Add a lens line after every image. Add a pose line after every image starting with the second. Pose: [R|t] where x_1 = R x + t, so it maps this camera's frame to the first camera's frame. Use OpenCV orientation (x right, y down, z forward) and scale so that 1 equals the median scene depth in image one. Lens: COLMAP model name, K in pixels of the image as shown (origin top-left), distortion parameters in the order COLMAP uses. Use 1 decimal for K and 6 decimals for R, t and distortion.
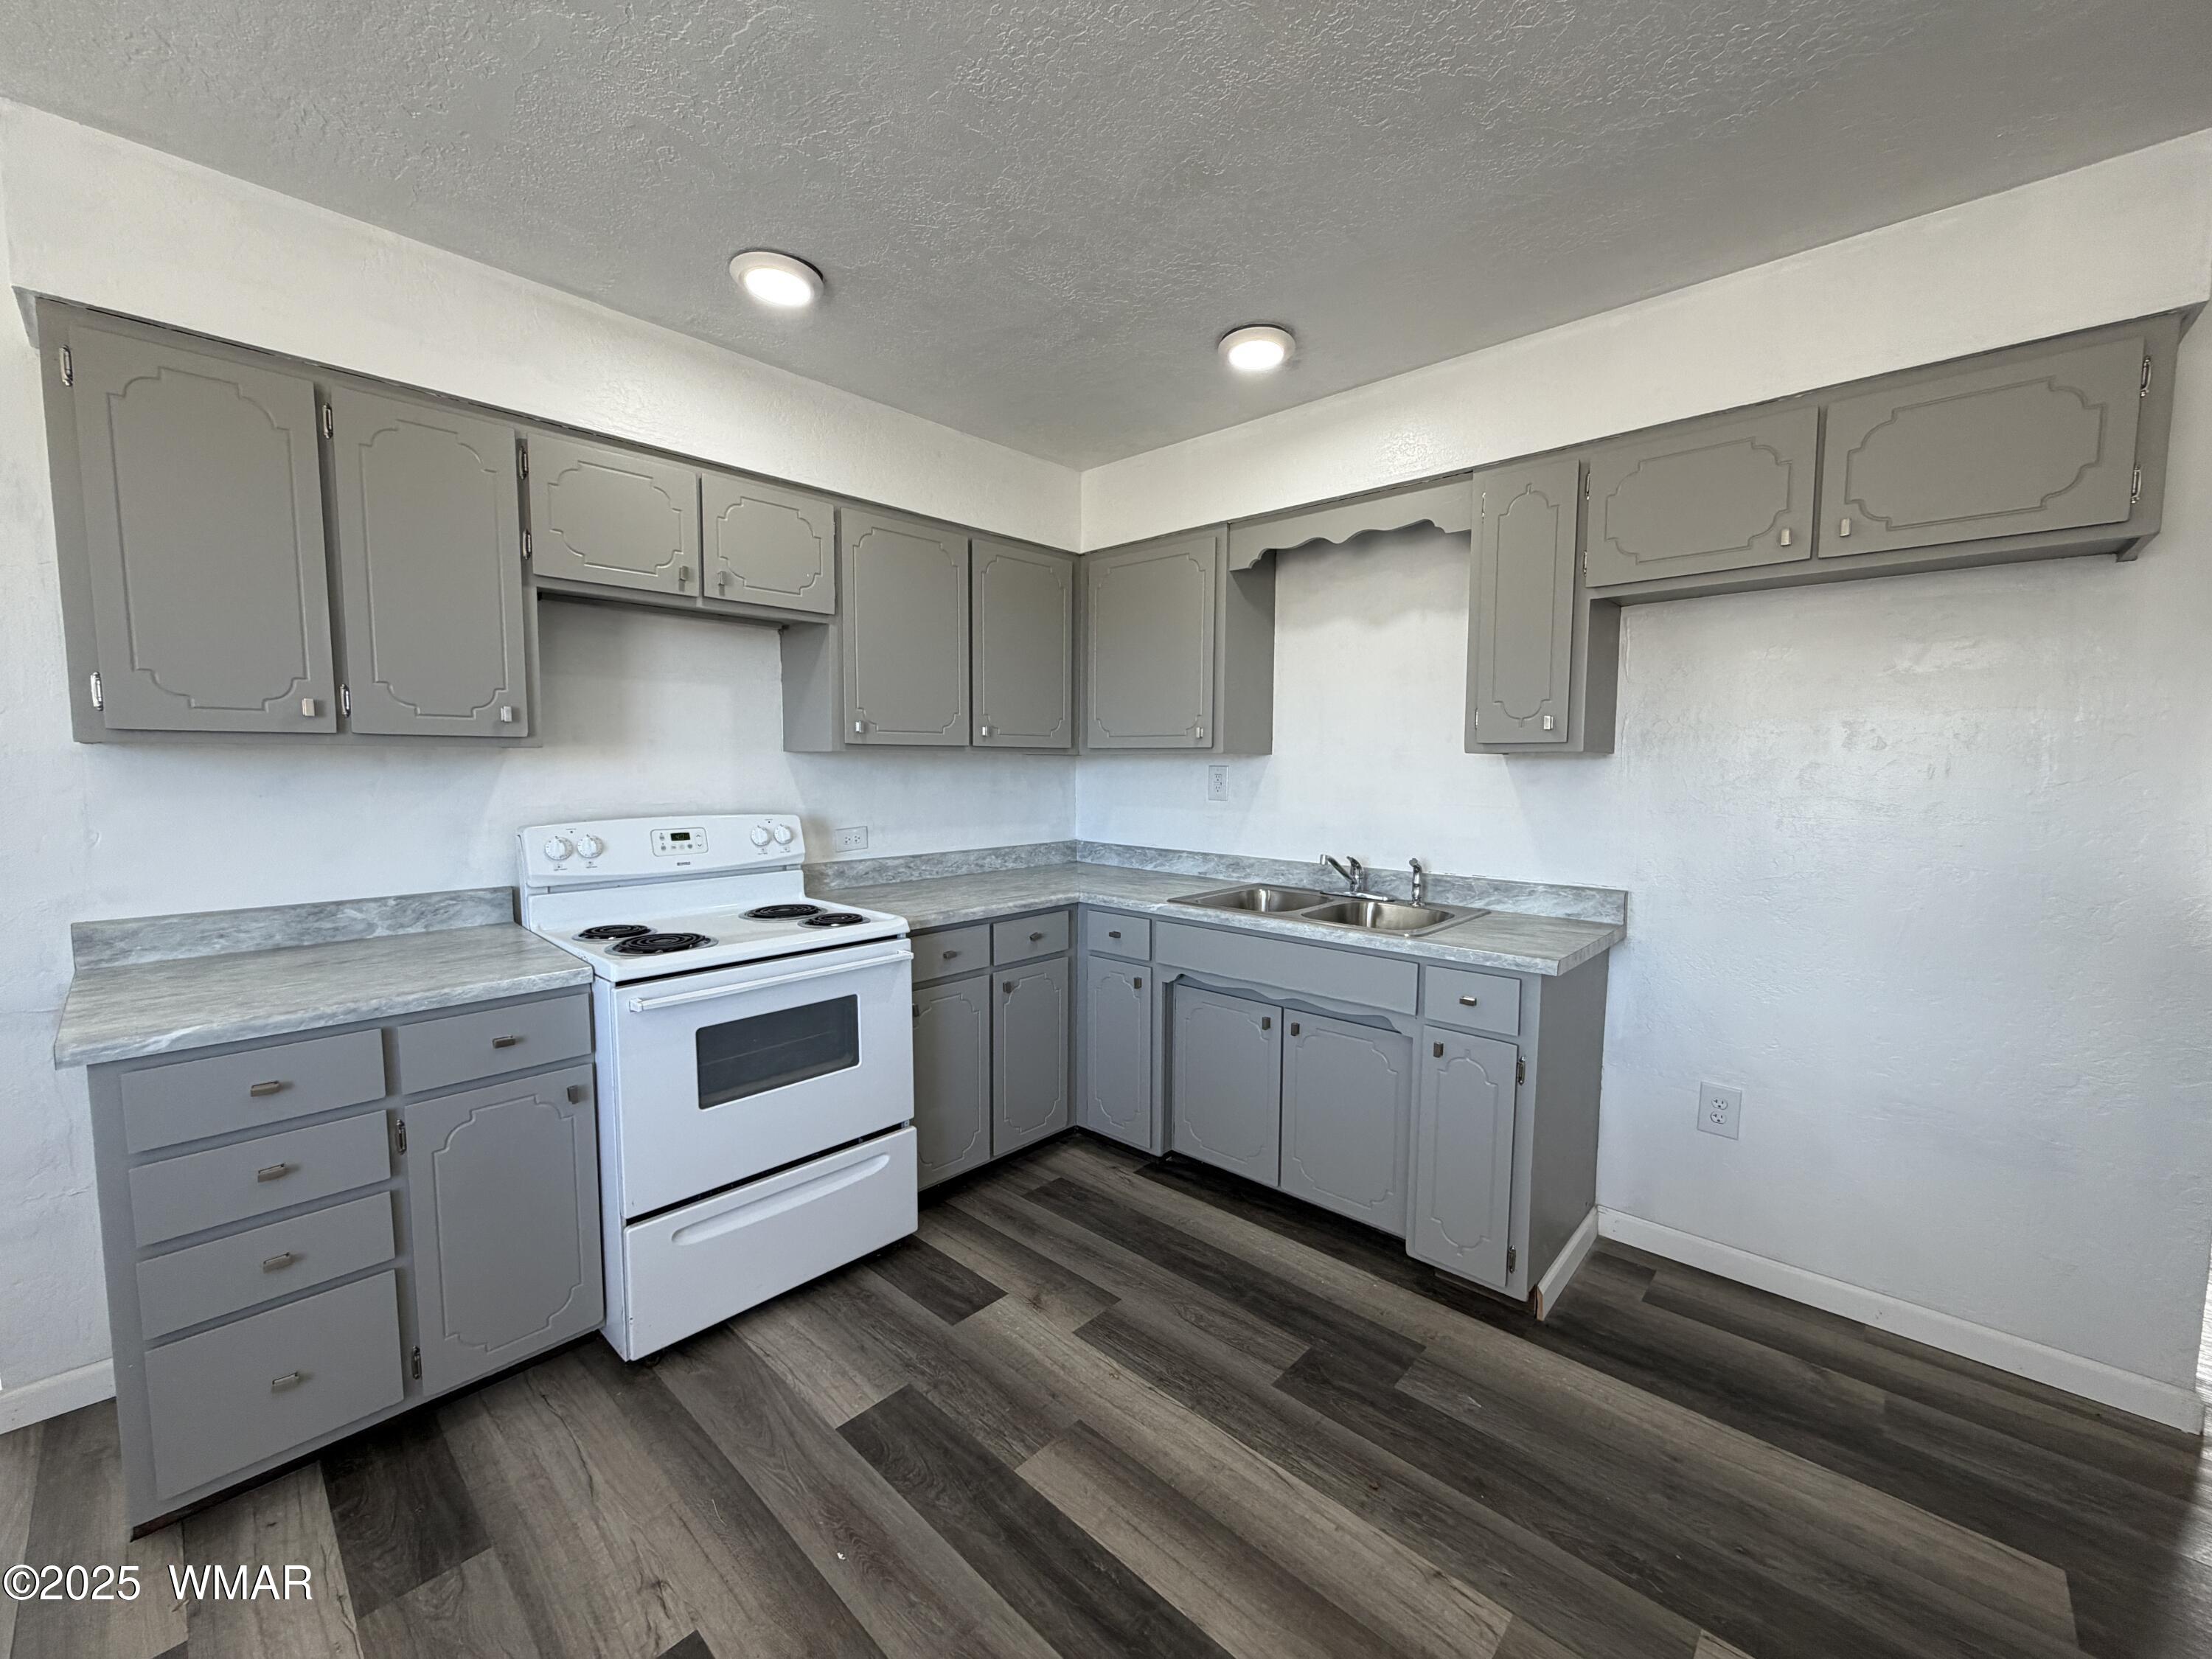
lens RADIAL K [[878.9, 0, 1097.1], [0, 878.9, 832.2], [0, 0, 1]] dist [-0.000465, 0.000248]
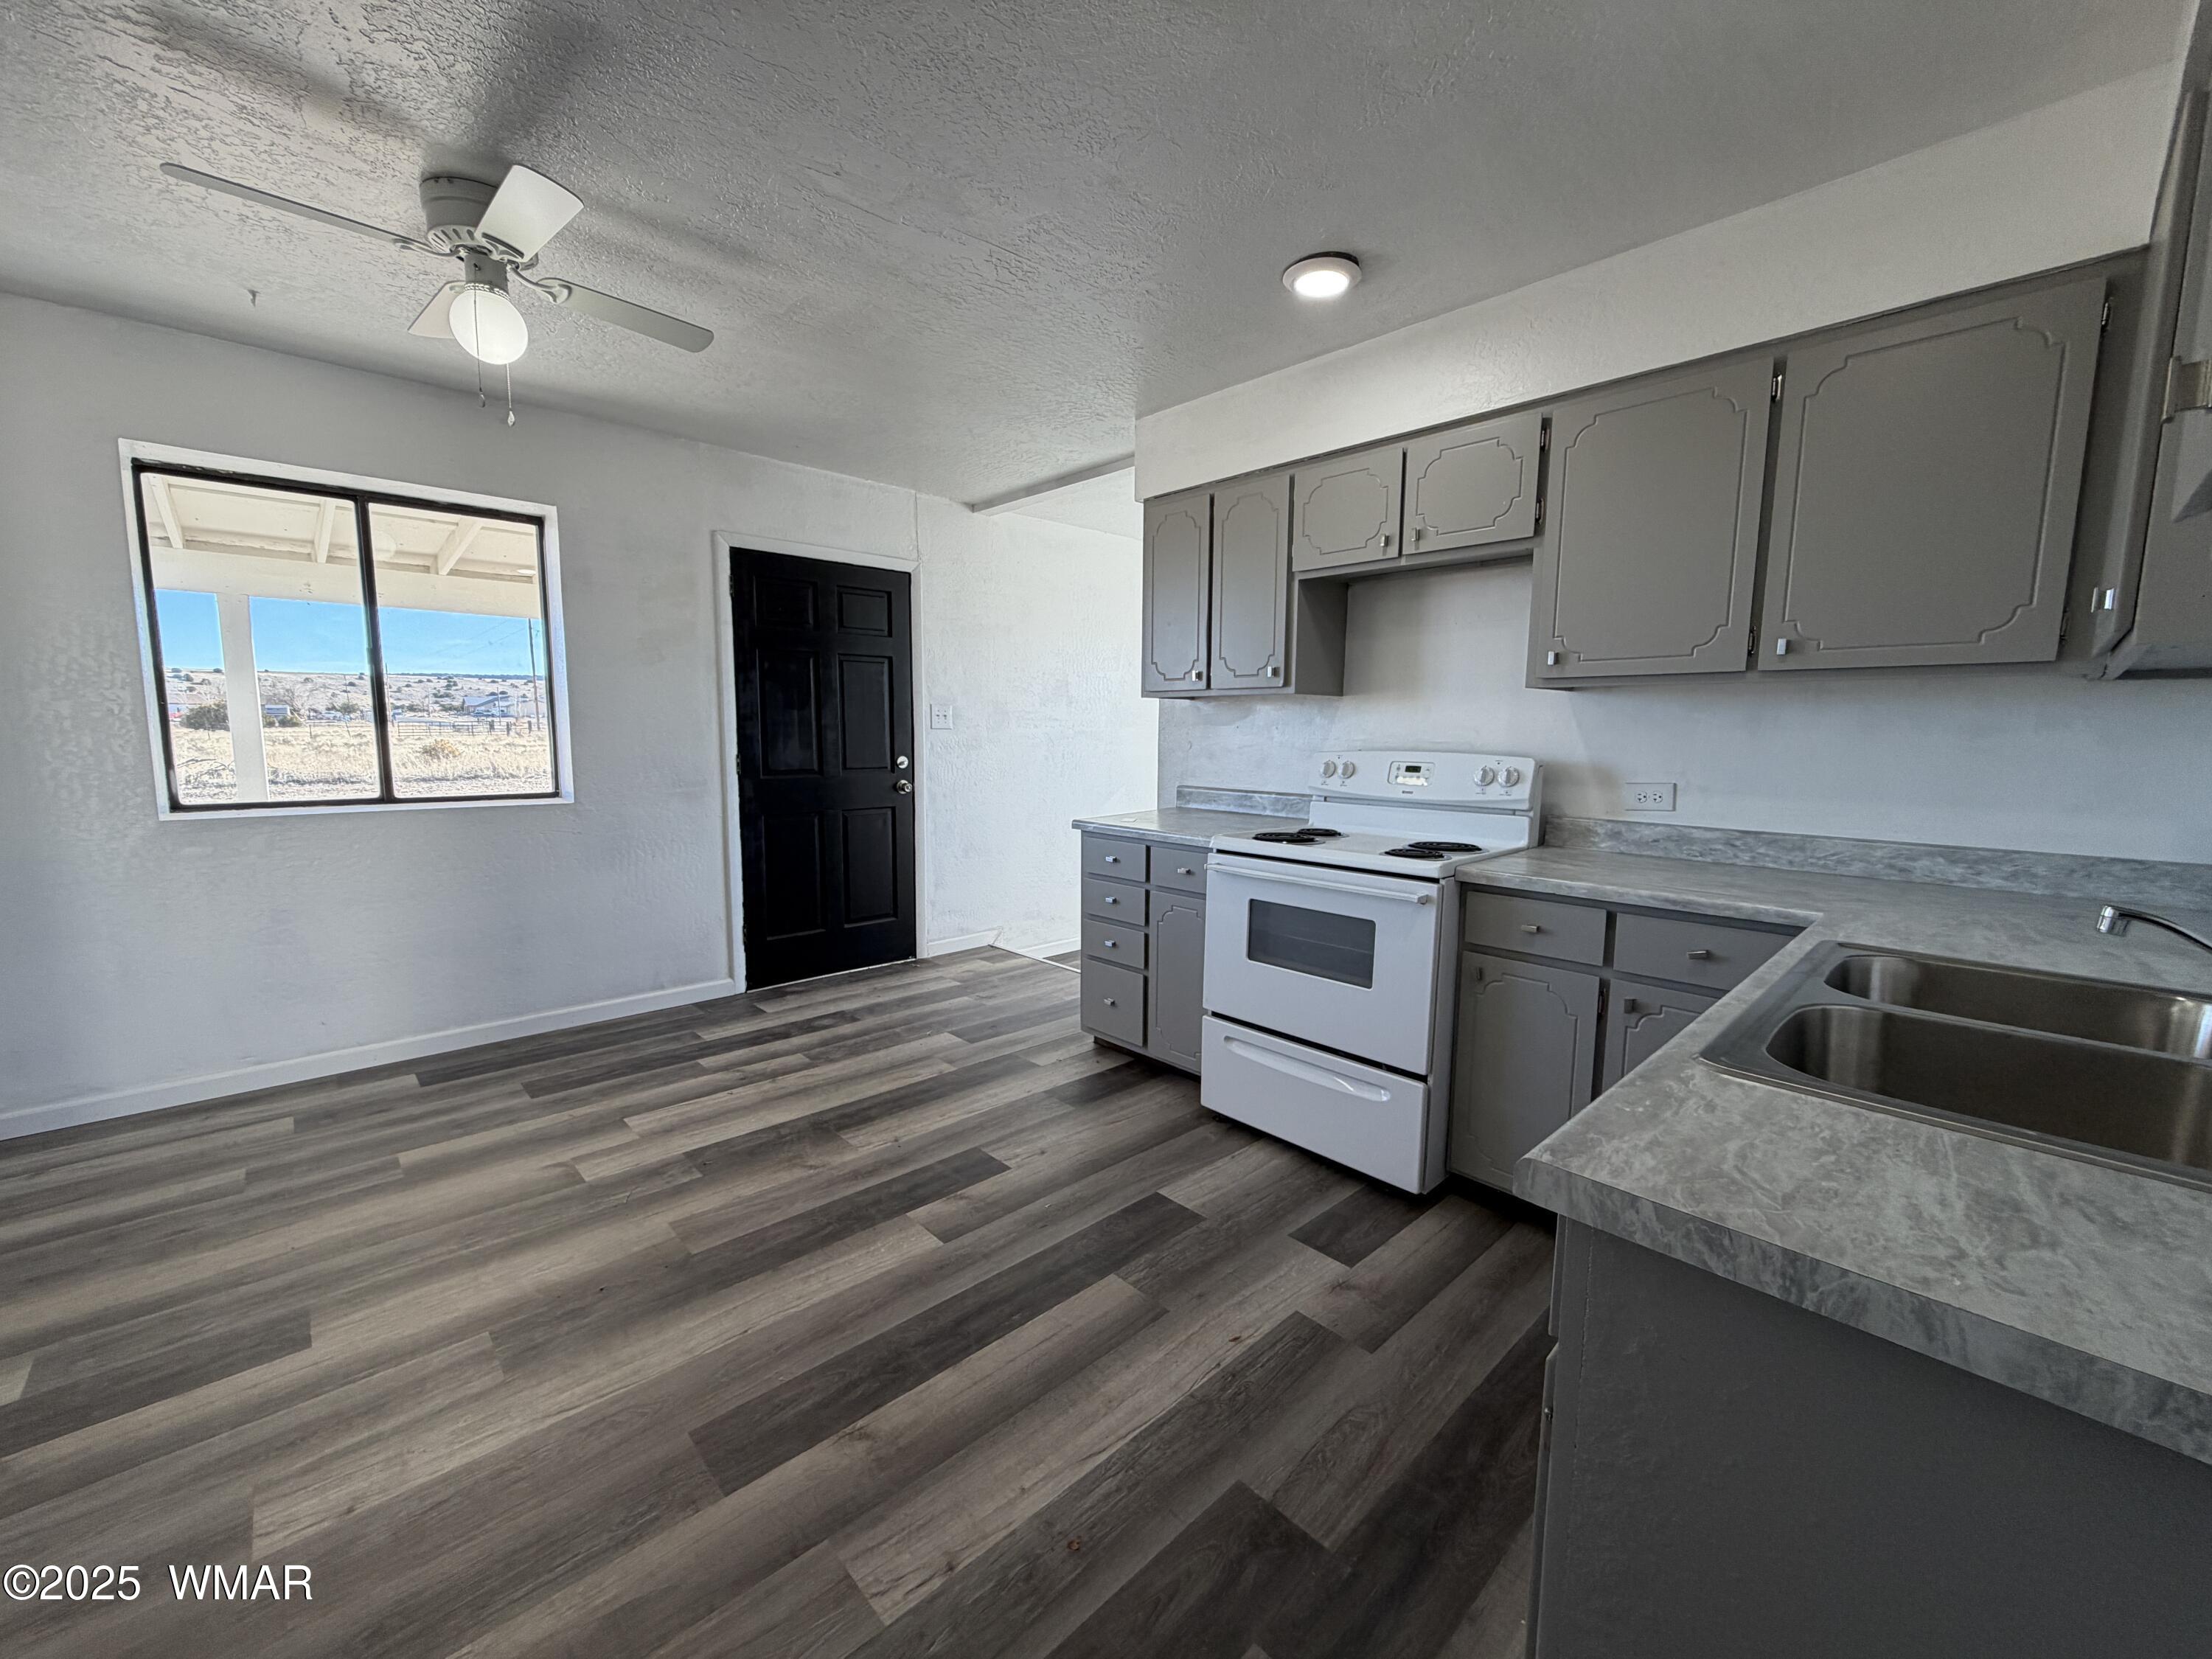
lens RADIAL K [[878.9, 0, 1097.1], [0, 878.9, 832.2], [0, 0, 1]] dist [-0.000465, 0.000248]
pose [[-0.067939, 0.108974, -0.991720, 0.770501], [-0.094152, 0.988880, 0.115112, -0.007336], [0.993237, 0.101193, -0.056924, 0.731785]]
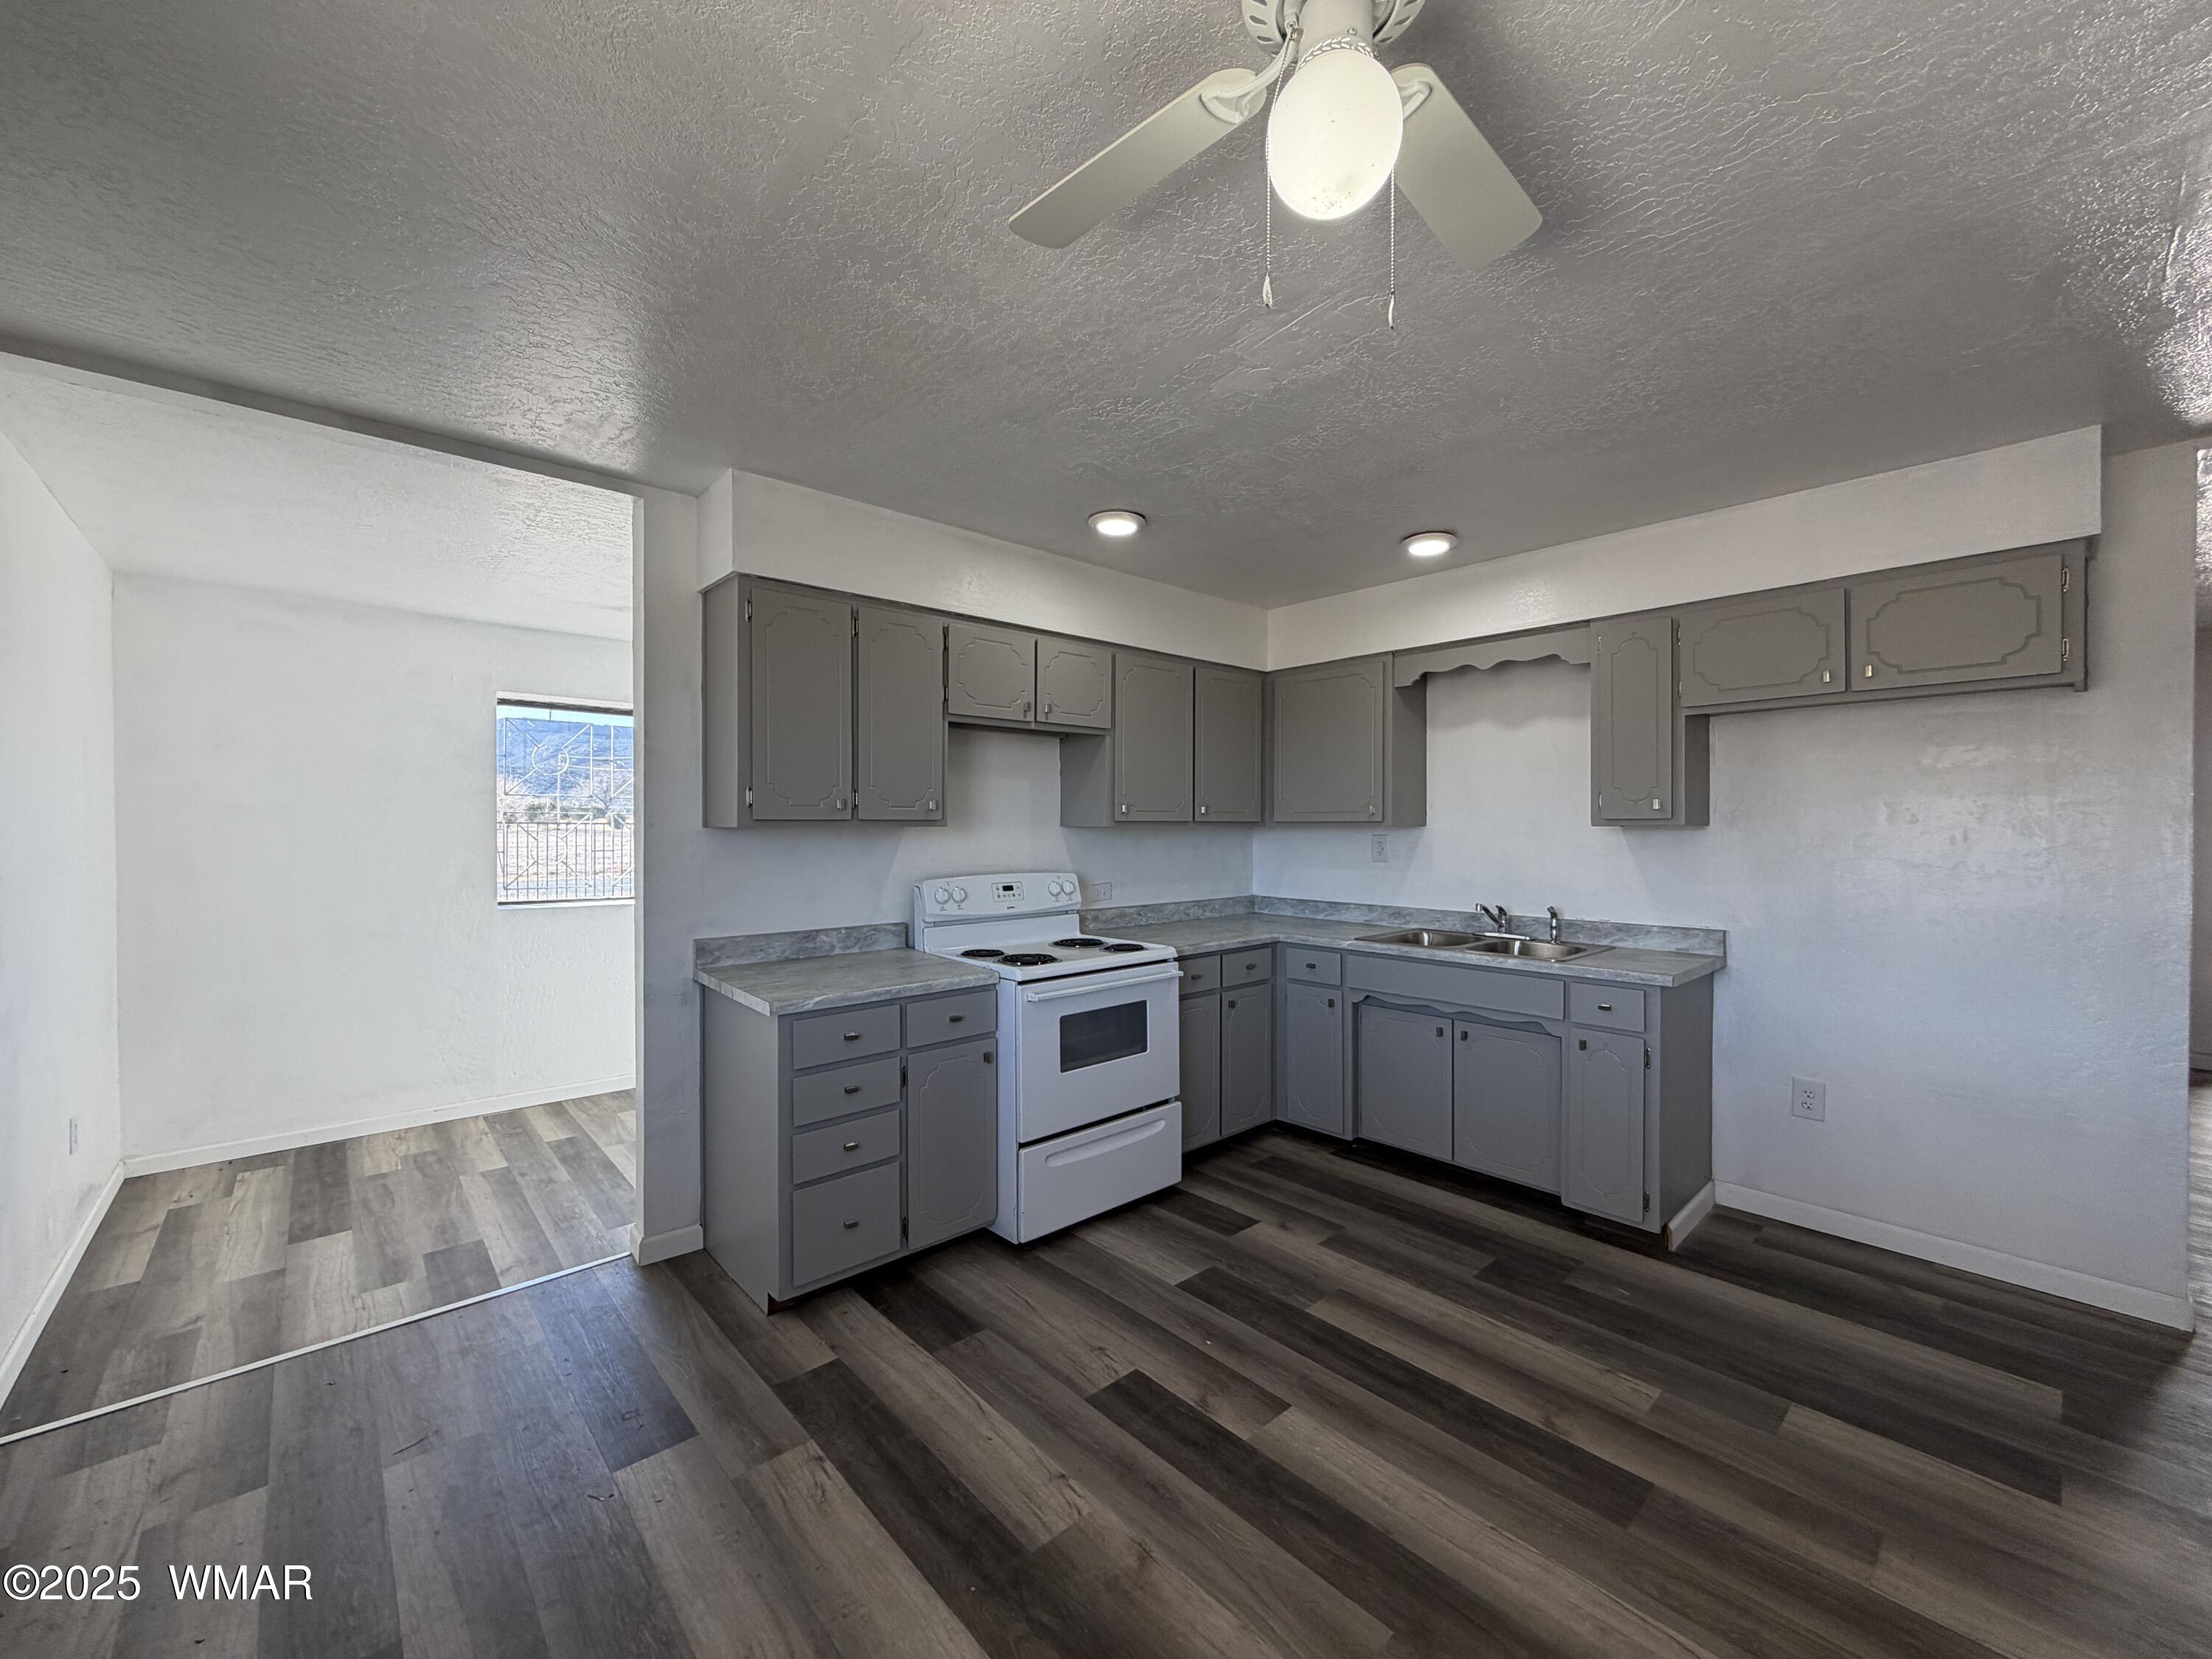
lens RADIAL K [[878.9, 0, 1097.1], [0, 878.9, 832.2], [0, 0, 1]] dist [-0.000465, 0.000248]
pose [[0.996131, -0.004870, -0.087747, -0.230823], [-0.001589, 0.997302, -0.073388, 0.020058], [0.087868, 0.073243, 0.993436, -0.425198]]
